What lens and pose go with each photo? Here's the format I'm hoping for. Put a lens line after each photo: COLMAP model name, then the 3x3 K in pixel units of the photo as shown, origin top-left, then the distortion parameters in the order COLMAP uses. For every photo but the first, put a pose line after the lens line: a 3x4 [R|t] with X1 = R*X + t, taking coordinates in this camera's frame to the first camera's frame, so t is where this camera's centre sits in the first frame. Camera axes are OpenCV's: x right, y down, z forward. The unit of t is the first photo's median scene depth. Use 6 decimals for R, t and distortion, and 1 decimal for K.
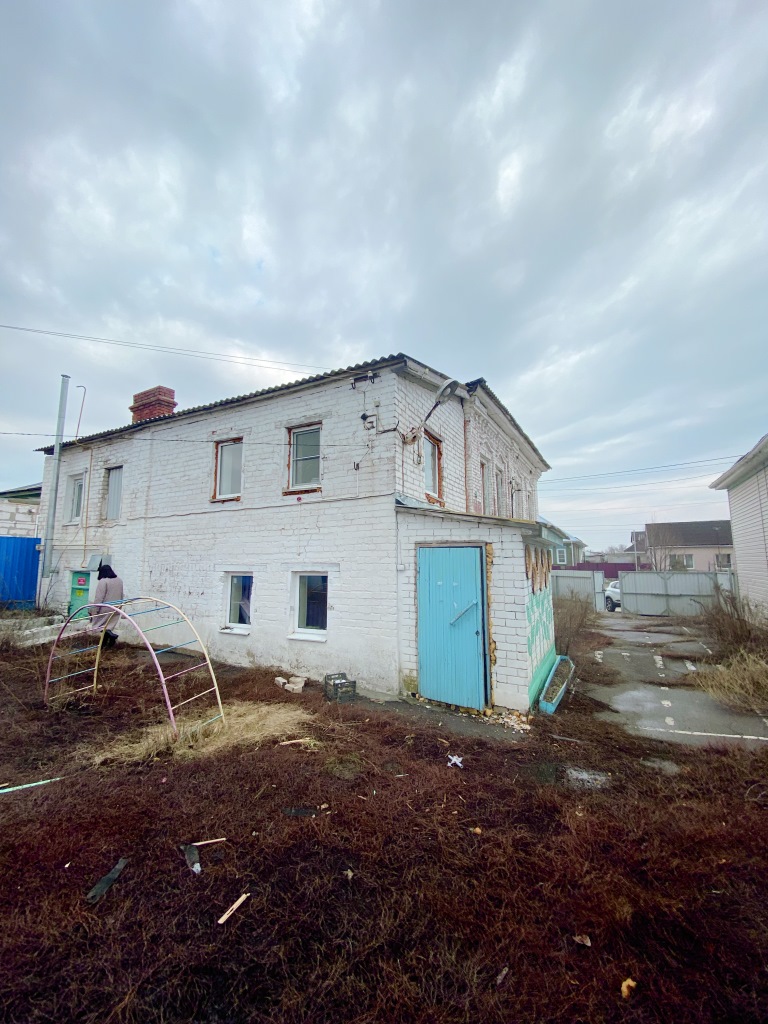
lens RADIAL K [[403.9, 0, 381.7], [0, 403.9, 516.0], [0, 0, 1]] dist [0.033213, -0.026804]
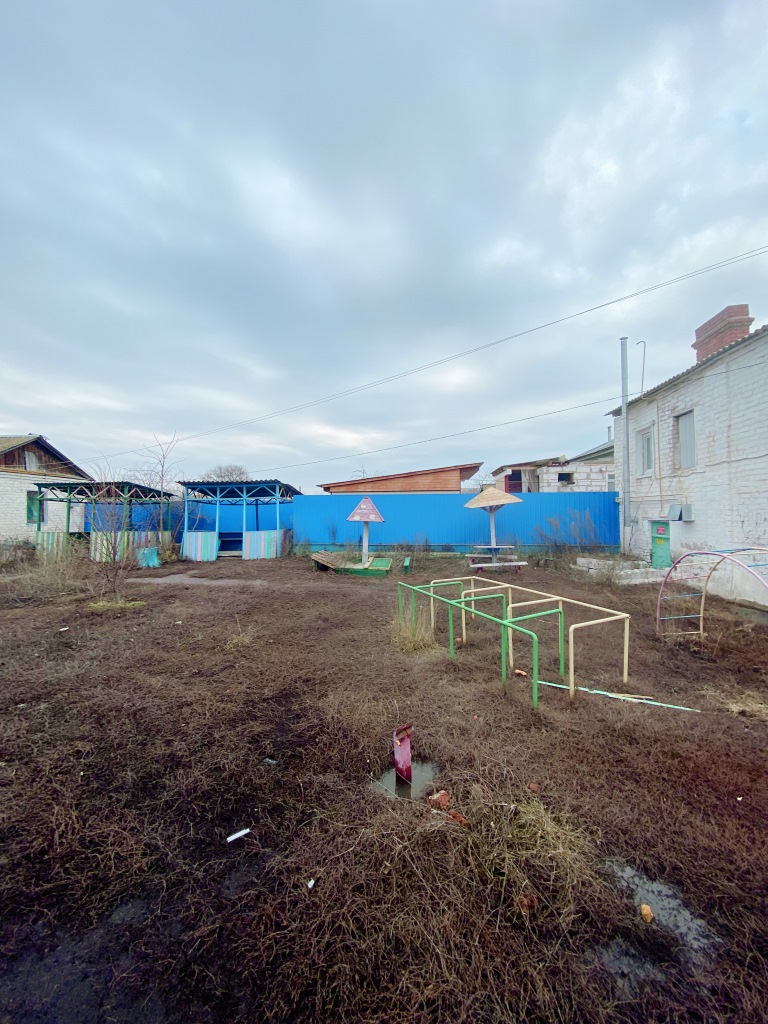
lens RADIAL K [[408.2, 0, 383.2], [0, 408.2, 514.5], [0, 0, 1]] dist [0.004500, -0.010895]
pose [[0.399161, -0.008882, -0.916838, -0.083139], [0.110139, 0.993177, 0.038330, 0.002276], [0.910242, -0.116279, 0.397415, -0.066506]]
